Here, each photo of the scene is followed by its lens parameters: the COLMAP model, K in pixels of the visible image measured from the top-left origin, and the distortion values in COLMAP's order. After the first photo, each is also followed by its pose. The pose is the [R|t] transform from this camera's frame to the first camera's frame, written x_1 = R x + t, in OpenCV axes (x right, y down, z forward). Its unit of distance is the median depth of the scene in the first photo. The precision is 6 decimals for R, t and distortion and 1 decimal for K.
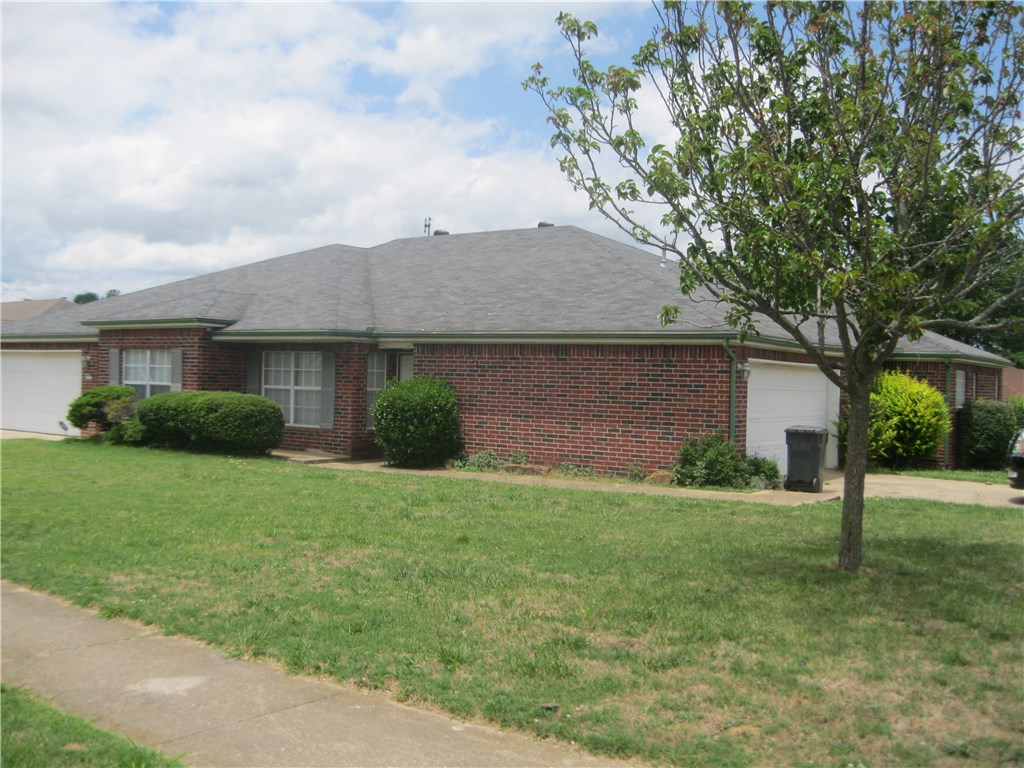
lens RADIAL K [[1042.1, 0, 510.1], [0, 1042.1, 383.2], [0, 0, 1]] dist [-0.110458, 0.000000]
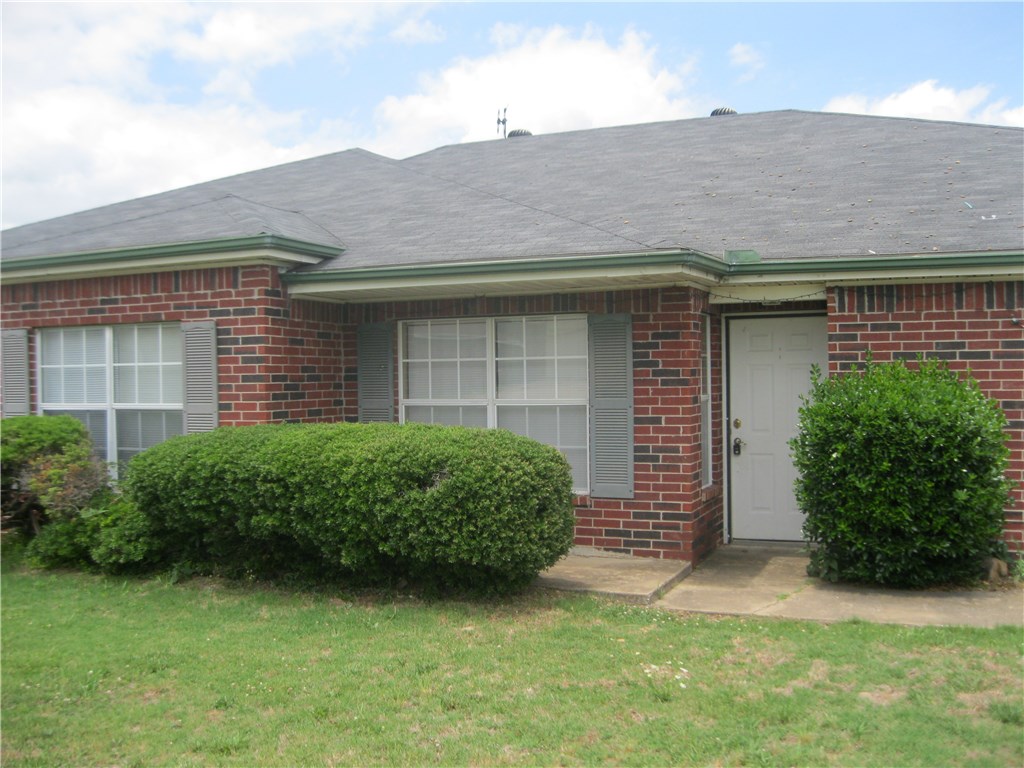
lens RADIAL K [[1042.1, 0, 515.1], [0, 1042.1, 385.7], [0, 0, 1]] dist [-0.110458, 0.000000]
pose [[0.976002, -0.042014, 0.213671, -0.289472], [0.040066, 0.999107, 0.013441, -0.007804], [-0.214045, -0.004557, 0.976813, 0.573691]]
